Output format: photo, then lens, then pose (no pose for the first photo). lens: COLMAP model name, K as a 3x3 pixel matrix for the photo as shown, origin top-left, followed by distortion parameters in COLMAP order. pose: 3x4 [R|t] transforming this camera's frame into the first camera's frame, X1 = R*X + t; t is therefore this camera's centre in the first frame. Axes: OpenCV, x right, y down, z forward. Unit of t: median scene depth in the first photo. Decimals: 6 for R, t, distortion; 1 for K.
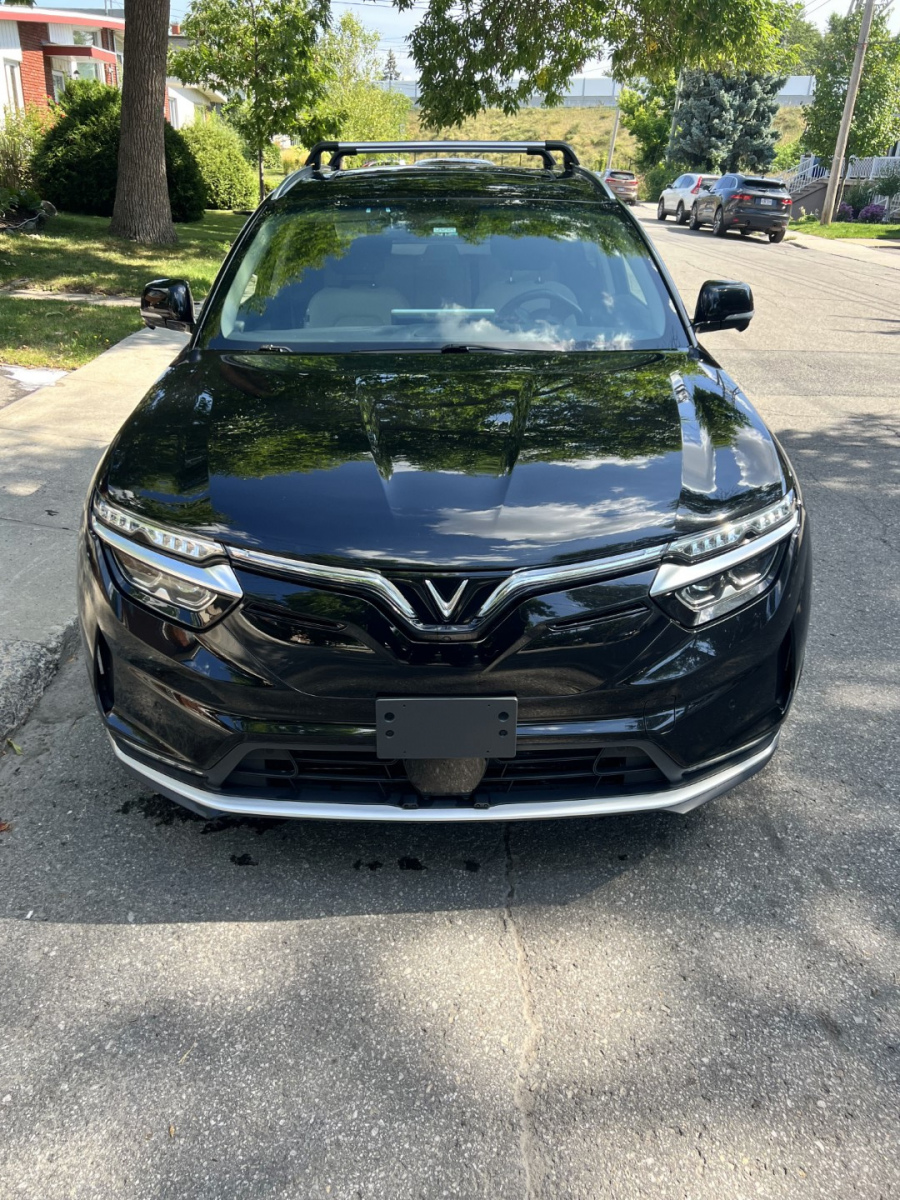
lens RADIAL K [[906.1, 0, 450.1], [0, 906.1, 596.3], [0, 0, 1]] dist [0.060538, -0.066096]
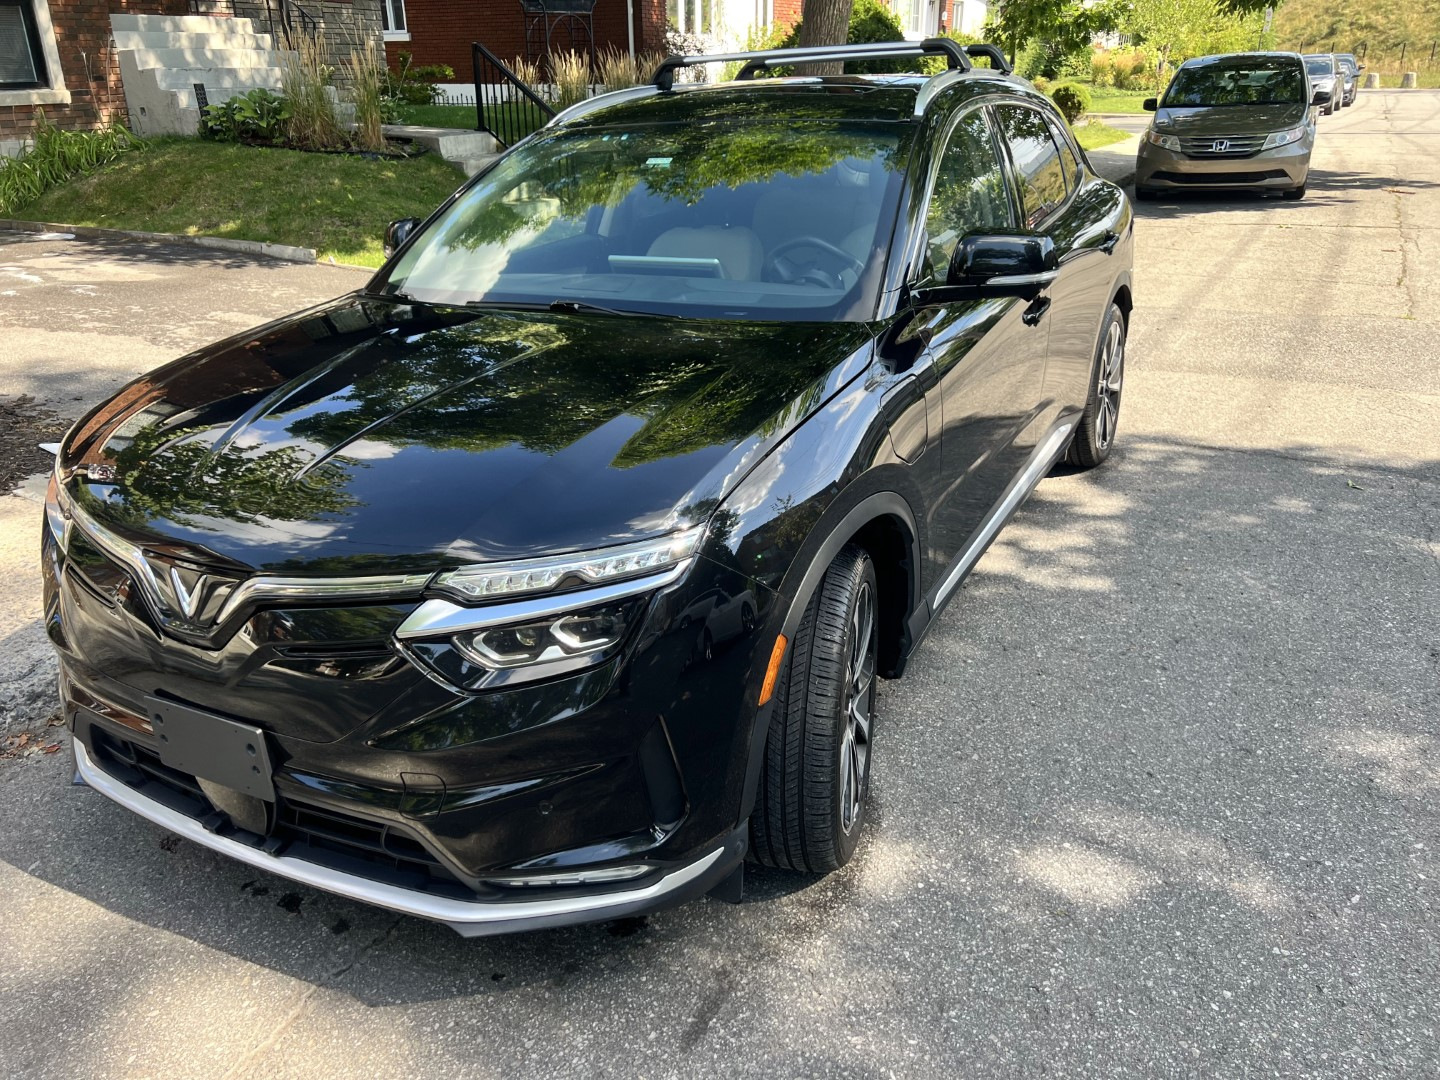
lens RADIAL K [[1087.3, 0, 719.3], [0, 1087.3, 548.0], [0, 0, 1]] dist [0.060538, -0.066096]
pose [[0.874707, 0.150858, -0.460574, 0.776763], [-0.166349, 0.986042, 0.007047, -0.111889], [0.455209, 0.070452, 0.887593, 0.266799]]
